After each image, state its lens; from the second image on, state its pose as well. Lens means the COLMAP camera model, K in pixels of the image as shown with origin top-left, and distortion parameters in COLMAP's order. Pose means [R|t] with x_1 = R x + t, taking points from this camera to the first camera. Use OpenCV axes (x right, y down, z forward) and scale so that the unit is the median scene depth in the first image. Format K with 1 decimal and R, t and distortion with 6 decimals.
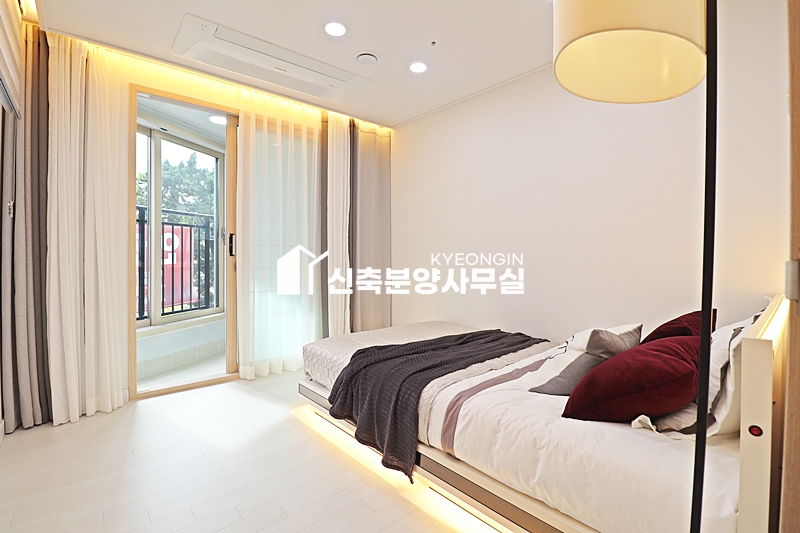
lens RADIAL K [[369.3, 0, 400.0], [0, 369.3, 258.2], [0, 0, 1]] dist [0.000971, -0.017804]
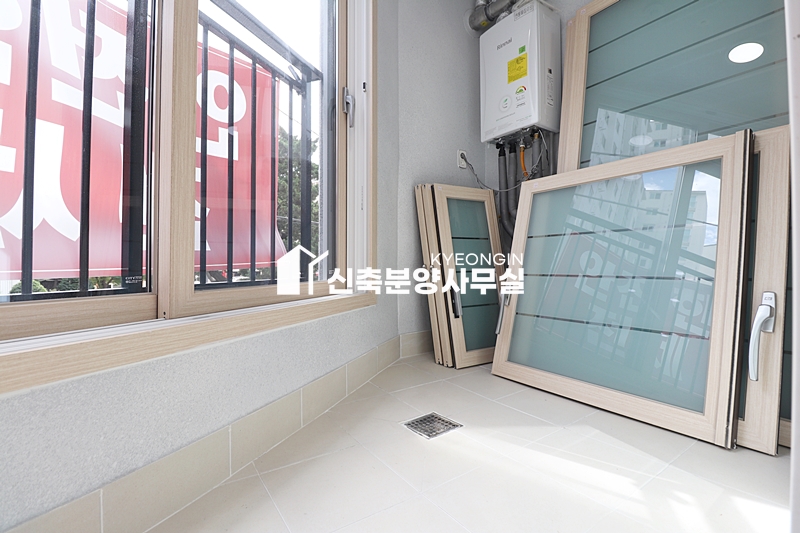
lens RADIAL K [[369.3, 0, 400.0], [0, 369.3, 258.2], [0, 0, 1]] dist [0.000971, -0.017804]
pose [[0.986483, -0.008061, -0.163664, -0.412293], [0.005135, 0.999819, -0.018293, 0.135466], [0.163782, 0.017205, 0.986347, 0.706129]]
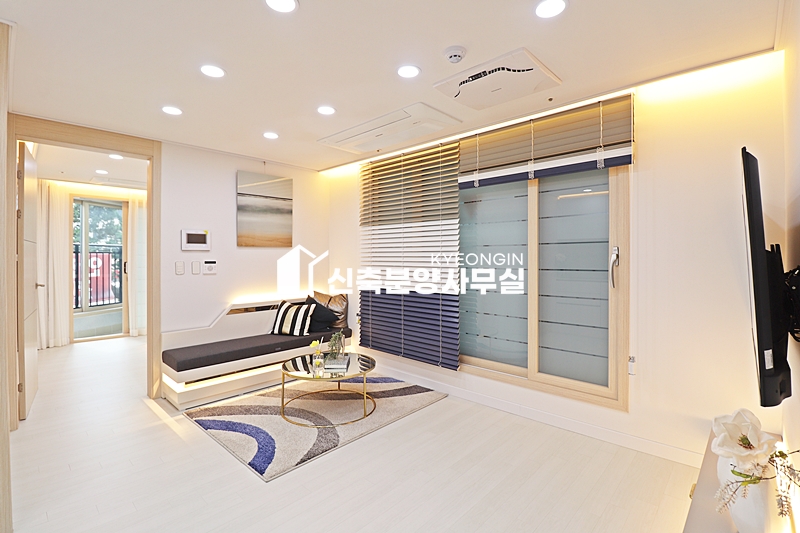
lens RADIAL K [[369.3, 0, 400.0], [0, 369.3, 258.2], [0, 0, 1]] dist [0.000971, -0.017804]
pose [[0.994434, -0.005481, 0.105221, 0.613506], [0.006014, 0.999971, -0.004751, -0.052605], [-0.105191, 0.005357, 0.994438, -0.848402]]
